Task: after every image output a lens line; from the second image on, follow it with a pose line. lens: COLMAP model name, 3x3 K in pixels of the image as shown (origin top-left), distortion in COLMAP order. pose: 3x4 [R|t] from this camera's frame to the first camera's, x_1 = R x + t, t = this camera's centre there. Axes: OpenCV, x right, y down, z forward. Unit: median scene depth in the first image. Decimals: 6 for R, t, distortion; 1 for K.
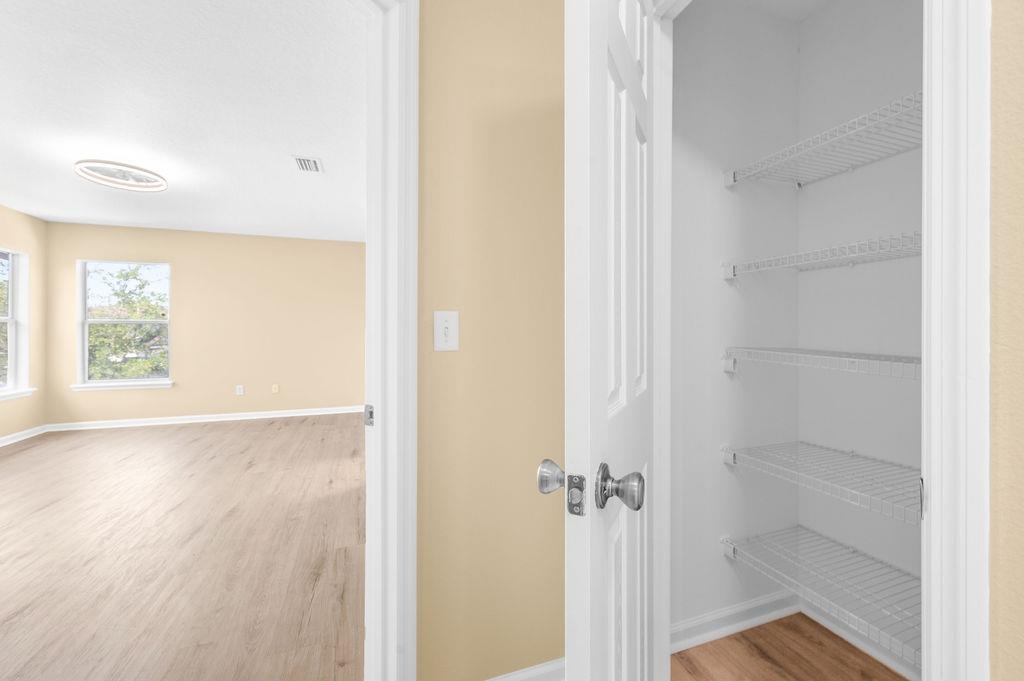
lens RADIAL K [[411.1, 0, 511.7], [0, 411.1, 326.4], [0, 0, 1]] dist [-0.000066, 0.000185]
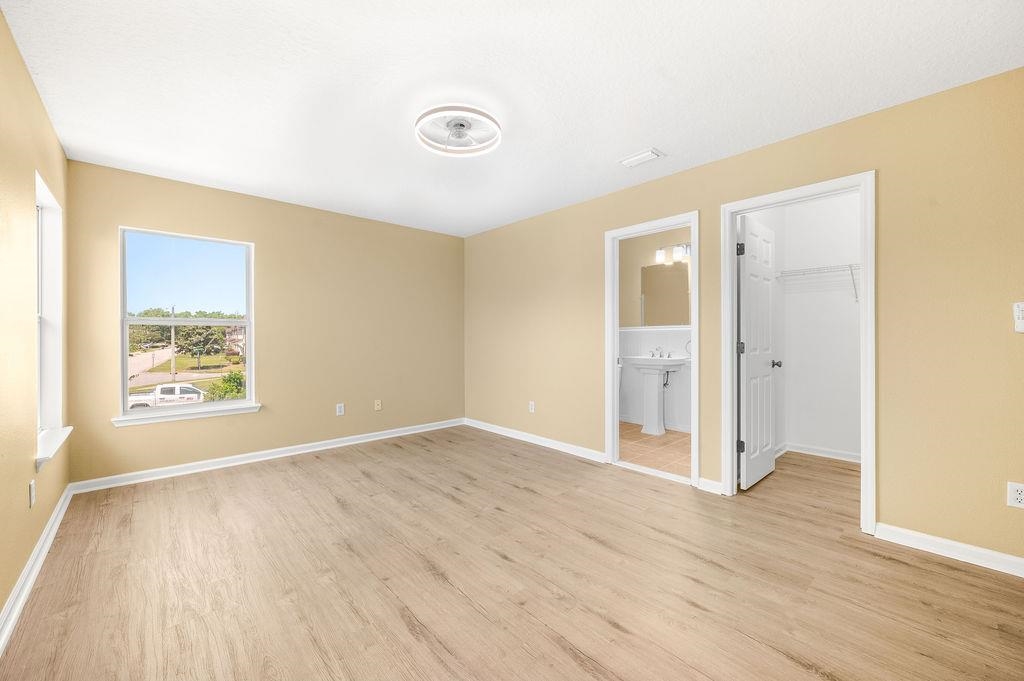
lens RADIAL K [[405.7, 0, 511.9], [0, 405.7, 335.3], [0, 0, 1]] dist [-0.000676, 0.000299]
pose [[0.923853, -0.000433, 0.382748, -1.135456], [-0.002144, 0.999978, 0.006308, 0.009239], [-0.382742, -0.006649, 0.923831, 0.256827]]
